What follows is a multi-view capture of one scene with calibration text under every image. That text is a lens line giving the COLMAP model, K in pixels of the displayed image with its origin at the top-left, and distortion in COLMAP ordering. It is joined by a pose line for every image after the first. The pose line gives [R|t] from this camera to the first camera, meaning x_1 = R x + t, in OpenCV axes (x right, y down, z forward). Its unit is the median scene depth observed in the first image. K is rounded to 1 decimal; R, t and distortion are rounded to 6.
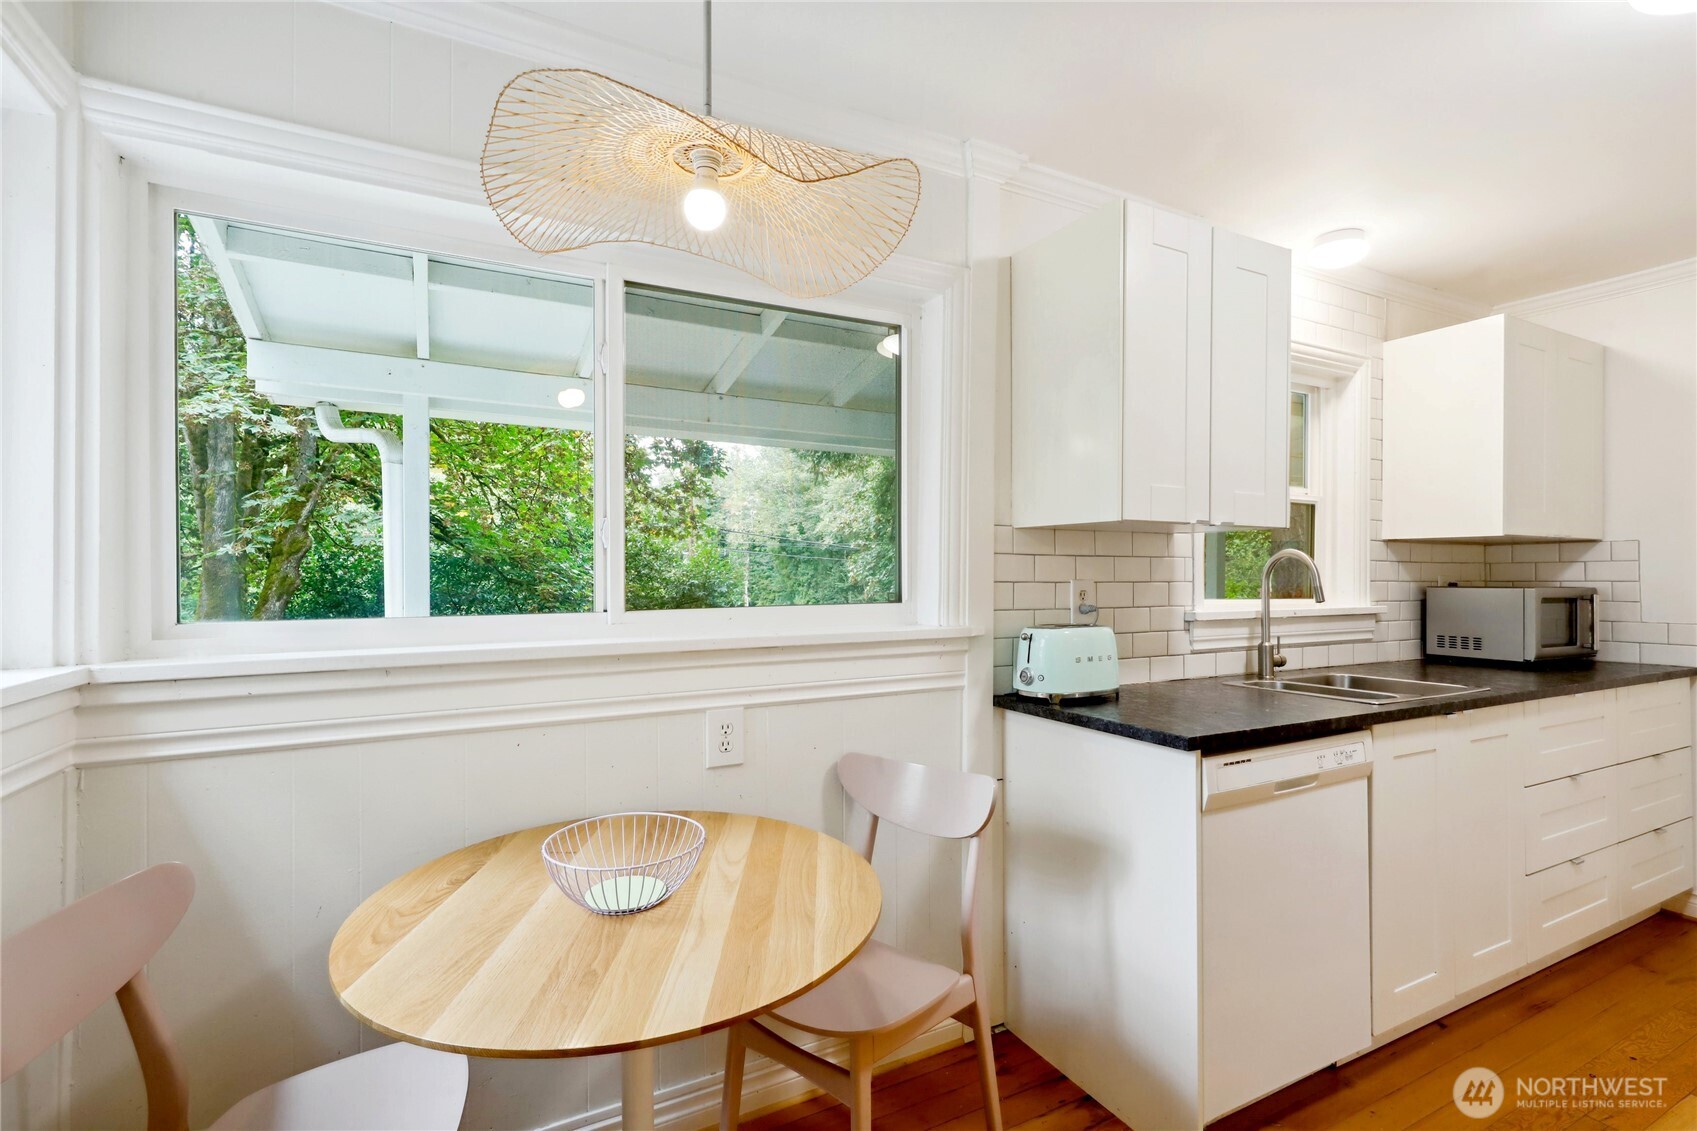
lens RADIAL K [[773.2, 0, 844.1], [0, 773.2, 571.6], [0, 0, 1]] dist [0.000145, 0.000148]
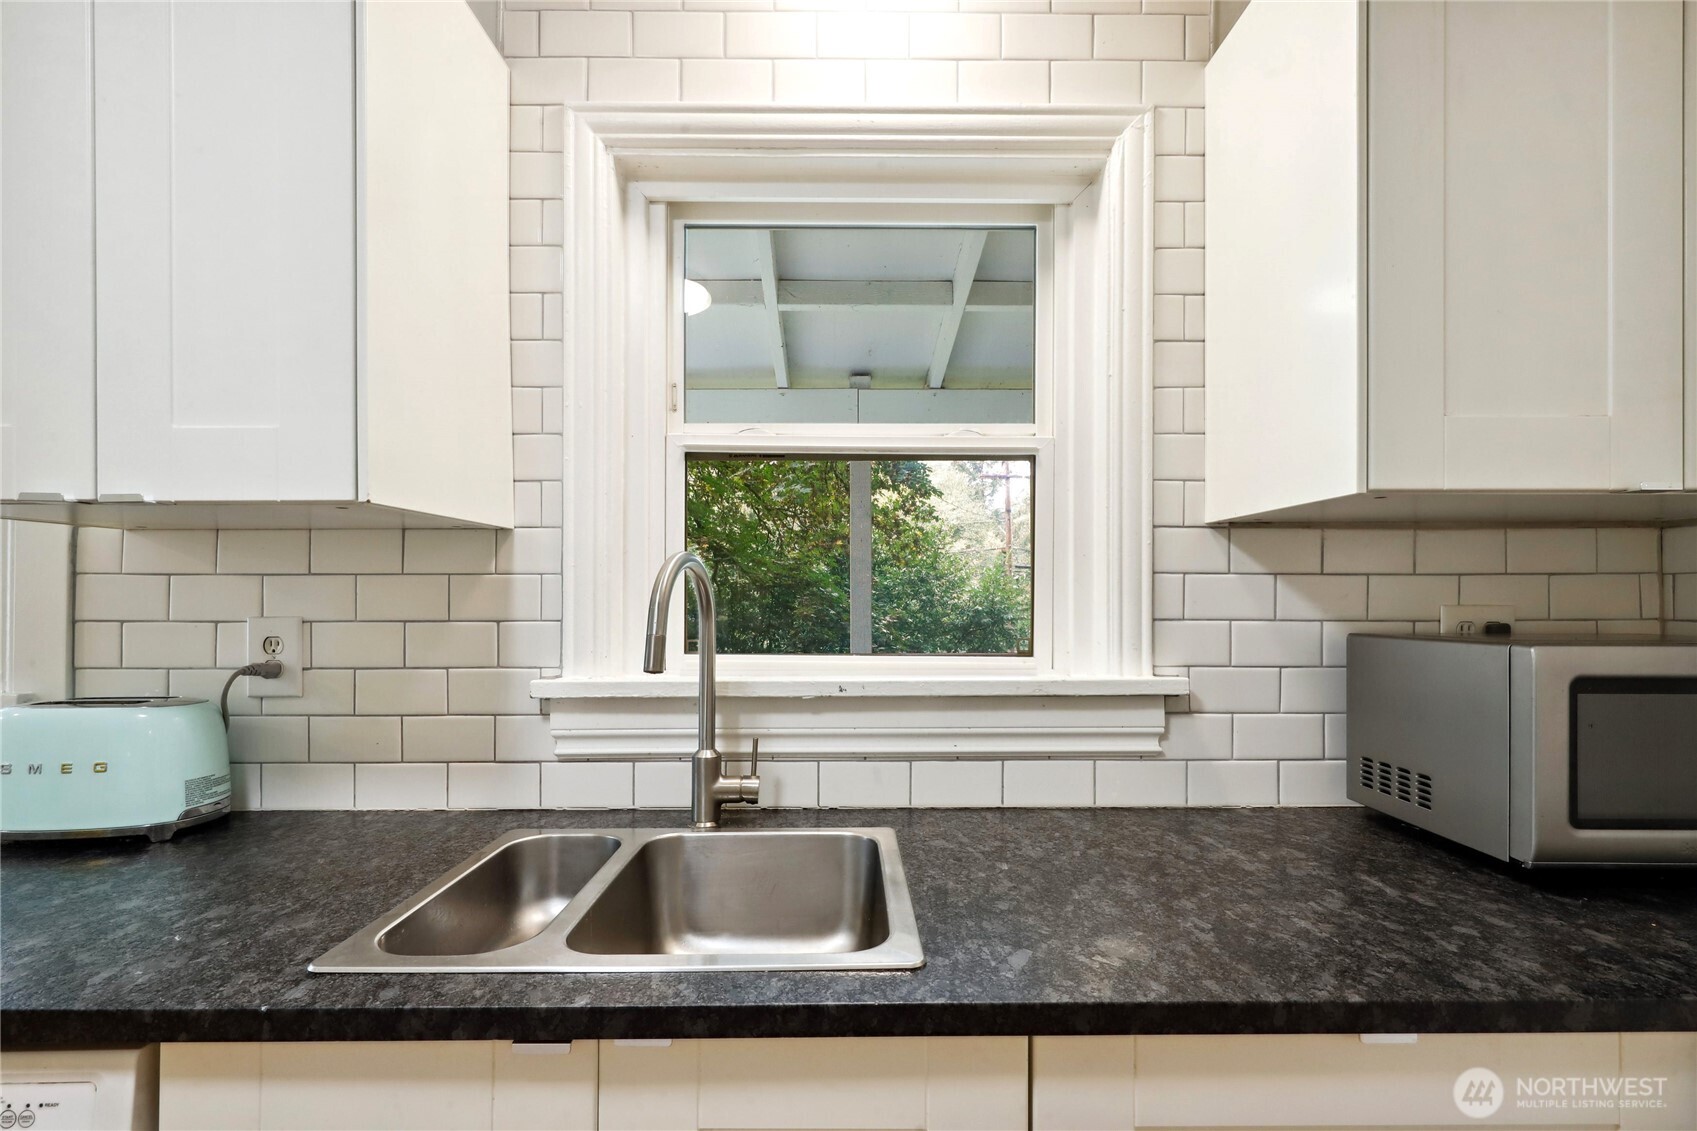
lens RADIAL K [[773.2, 0, 840.9], [0, 773.2, 597.3], [0, 0, 1]] dist [0.000145, 0.000148]
pose [[0.893760, -0.004348, -0.448525, 0.851463], [0.004418, 0.999990, -0.000891, -0.001299], [0.448525, -0.001185, 0.893770, 0.628559]]
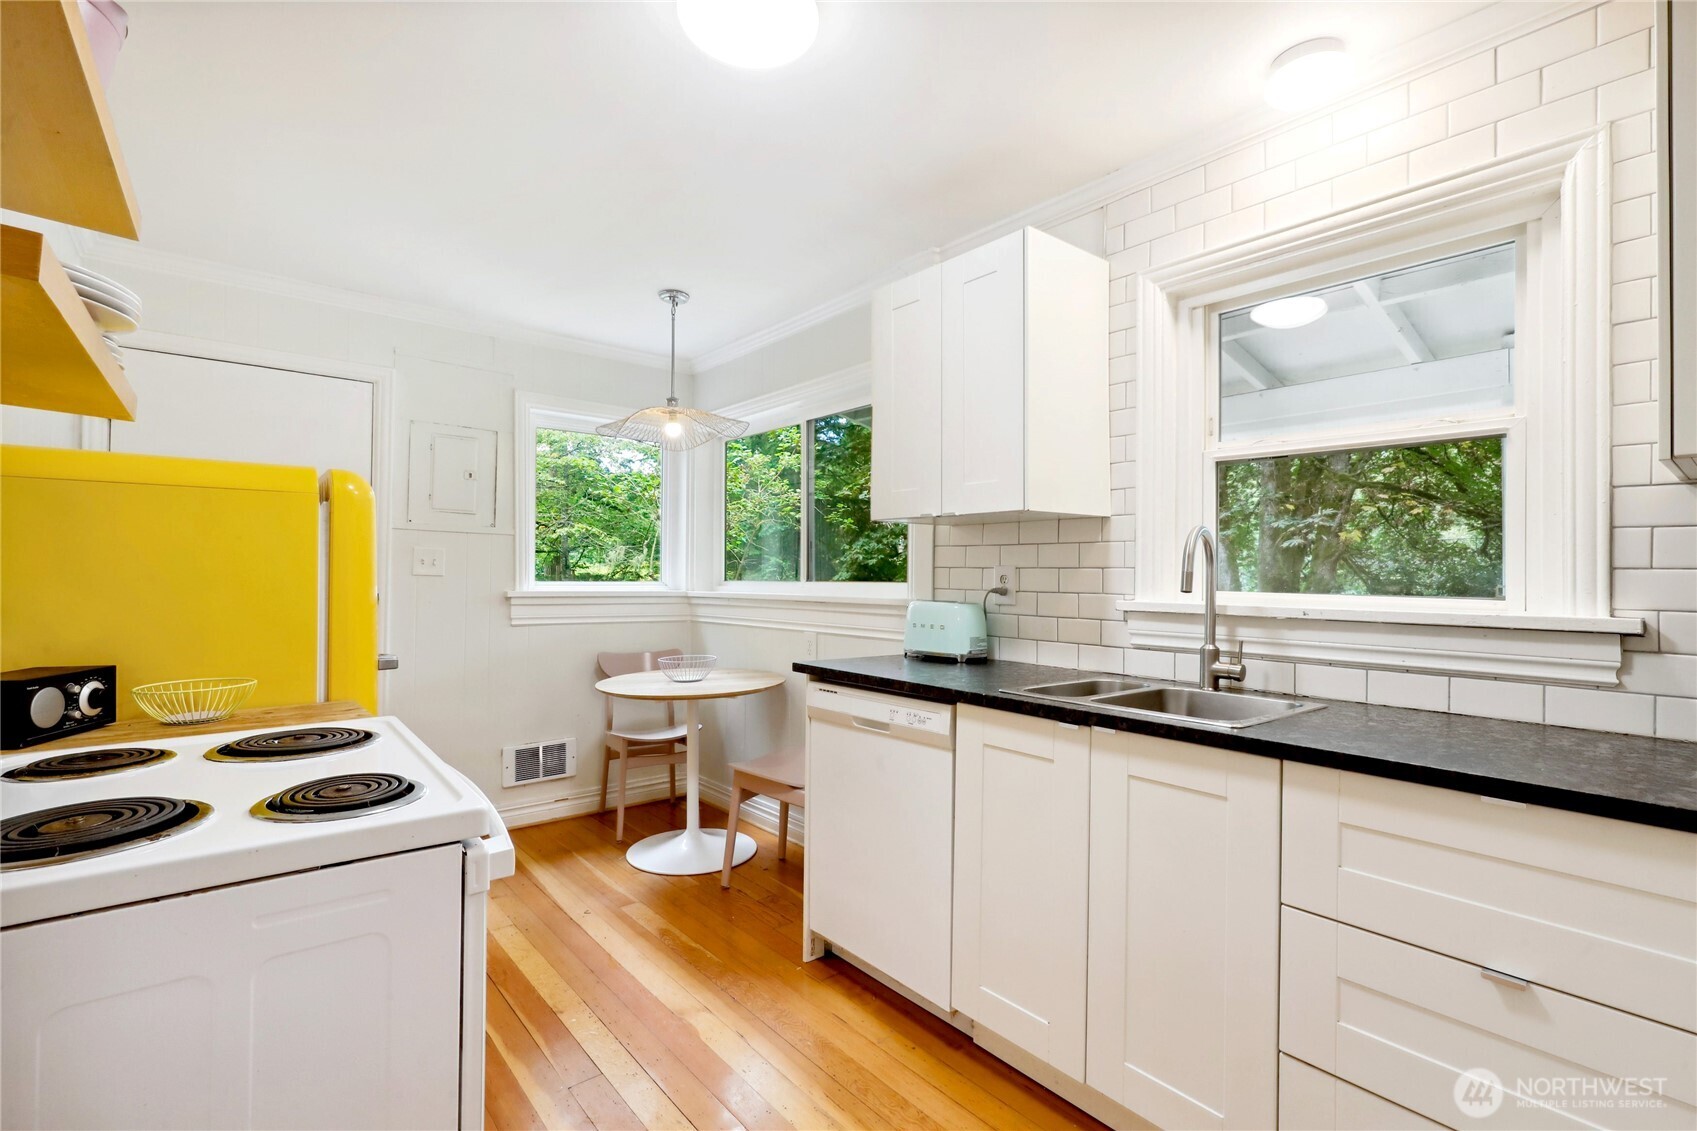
lens RADIAL K [[773.2, 0, 847.4], [0, 773.2, 564.7], [0, 0, 1]] dist [0.000145, 0.000148]
pose [[0.217487, -0.009695, -0.976015, 1.259621], [-0.005274, 0.999924, -0.011108, 0.021296], [0.976049, 0.007564, 0.217419, 0.483380]]
